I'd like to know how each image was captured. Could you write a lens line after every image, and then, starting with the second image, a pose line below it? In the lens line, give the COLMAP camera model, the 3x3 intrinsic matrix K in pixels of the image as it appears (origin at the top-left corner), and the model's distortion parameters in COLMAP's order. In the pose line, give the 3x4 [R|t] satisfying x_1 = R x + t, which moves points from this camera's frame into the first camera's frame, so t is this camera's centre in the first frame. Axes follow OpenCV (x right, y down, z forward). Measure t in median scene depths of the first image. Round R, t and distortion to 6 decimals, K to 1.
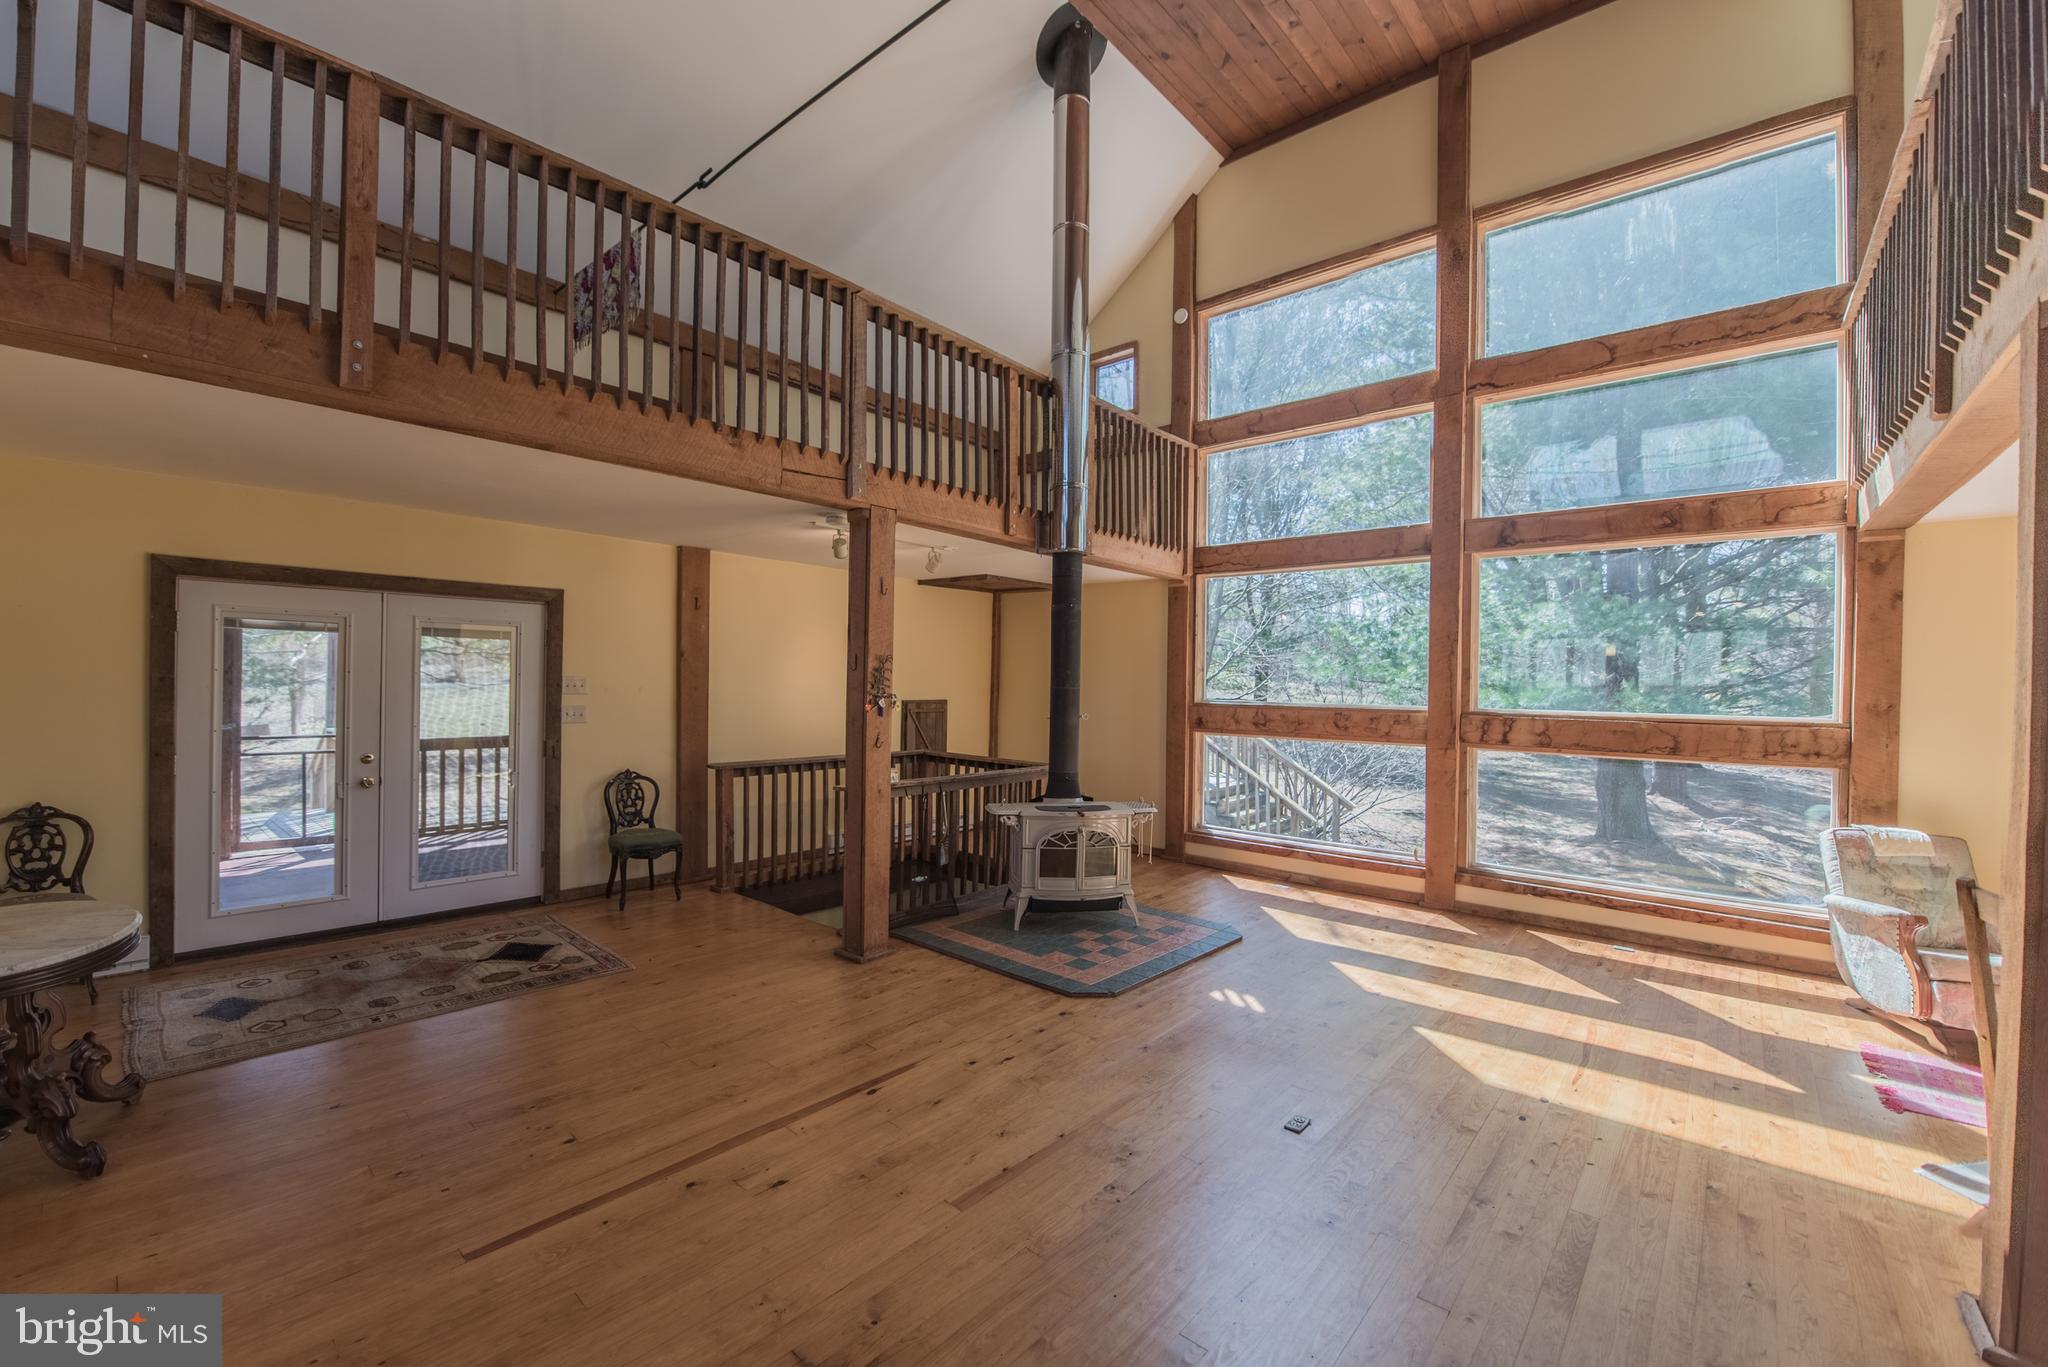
lens RADIAL K [[844.1, 0, 1018.1], [0, 844.1, 678.6], [0, 0, 1]] dist [-0.015274, -0.000234]
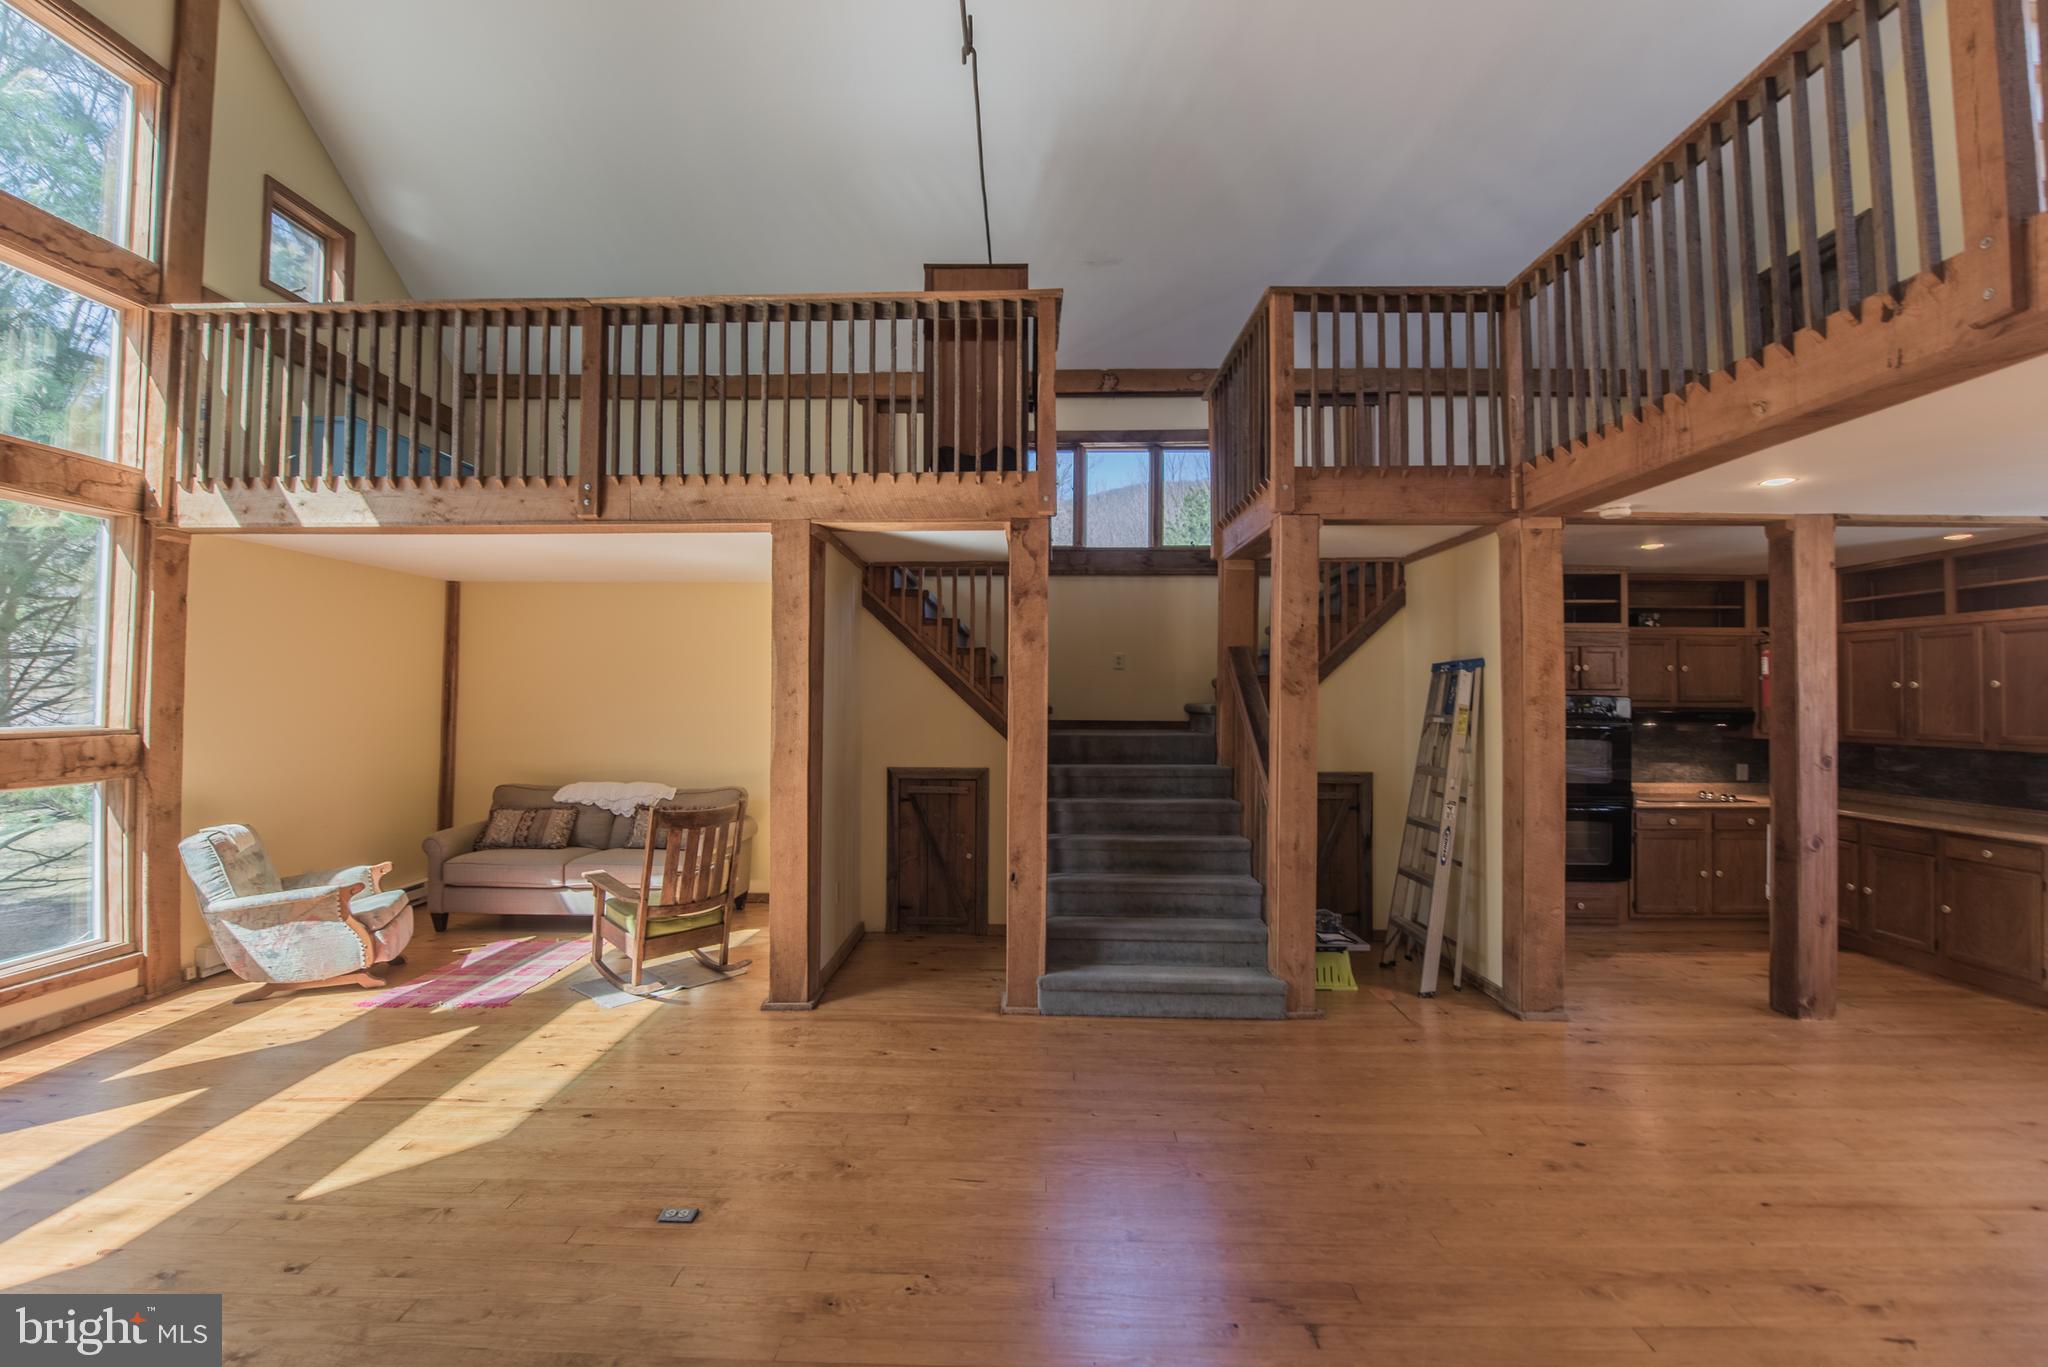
lens RADIAL K [[831.4, 0, 1017.0], [0, 831.4, 684.7], [0, 0, 1]] dist [-0.013088, -0.003264]
pose [[-0.647559, -0.007975, 0.761973, -0.309888], [-0.016597, 0.999856, -0.003640, -0.008018], [-0.761834, -0.015004, -0.647598, 0.755730]]
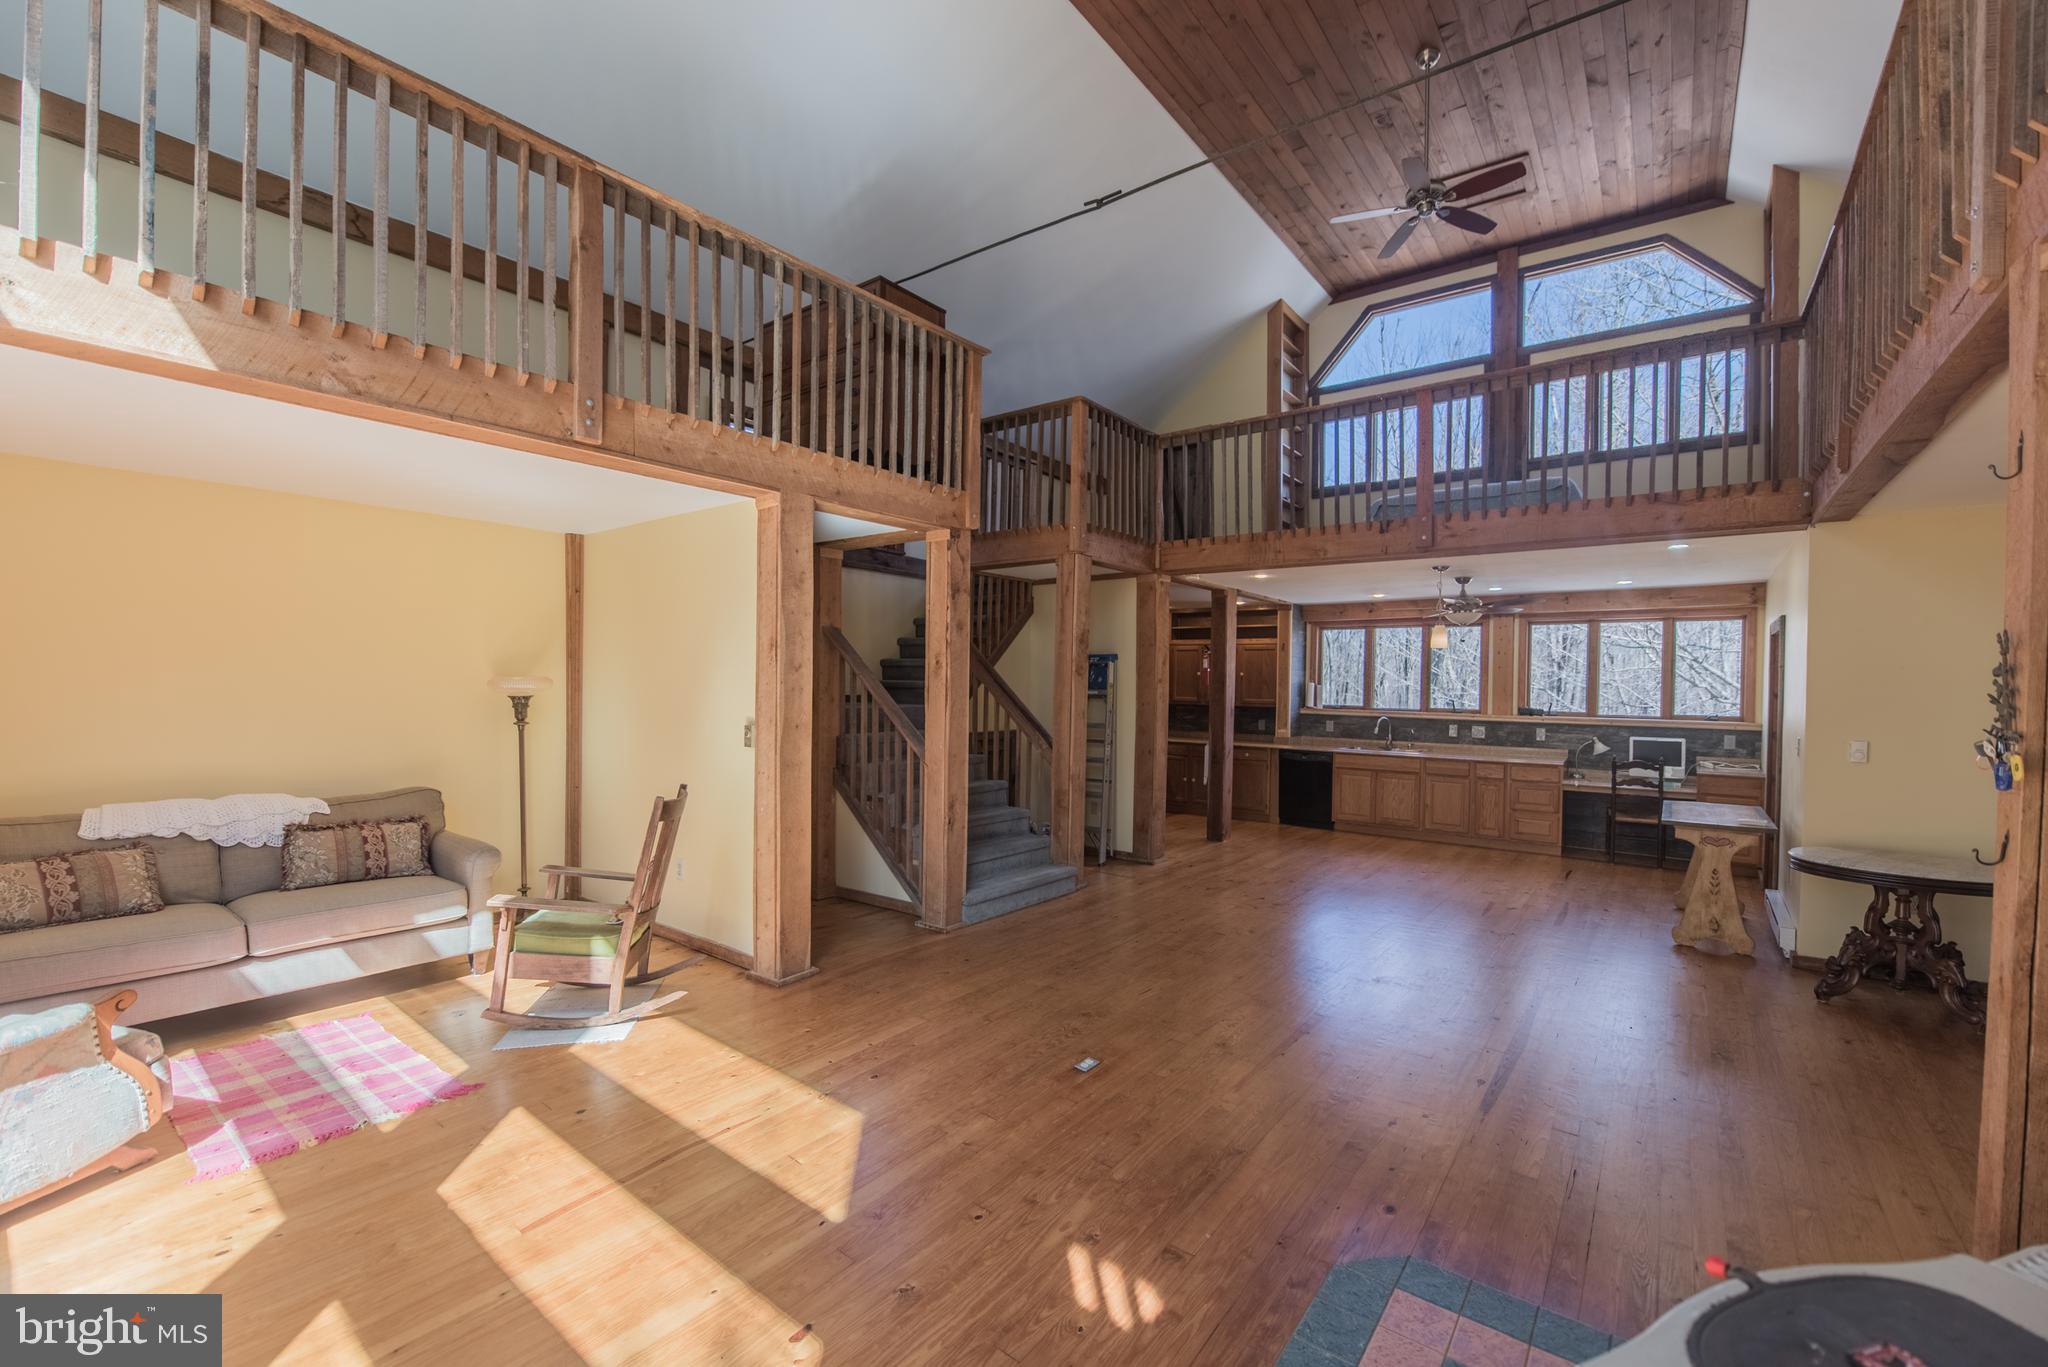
lens RADIAL K [[825.2, 0, 1037.1], [0, 825.2, 696.4], [0, 0, 1]] dist [-0.017198, -0.000128]
pose [[-0.996950, -0.032087, -0.071144, 0.291085], [-0.033194, 0.999345, 0.014432, 0.009705], [0.070634, 0.016750, -0.997362, 1.230774]]
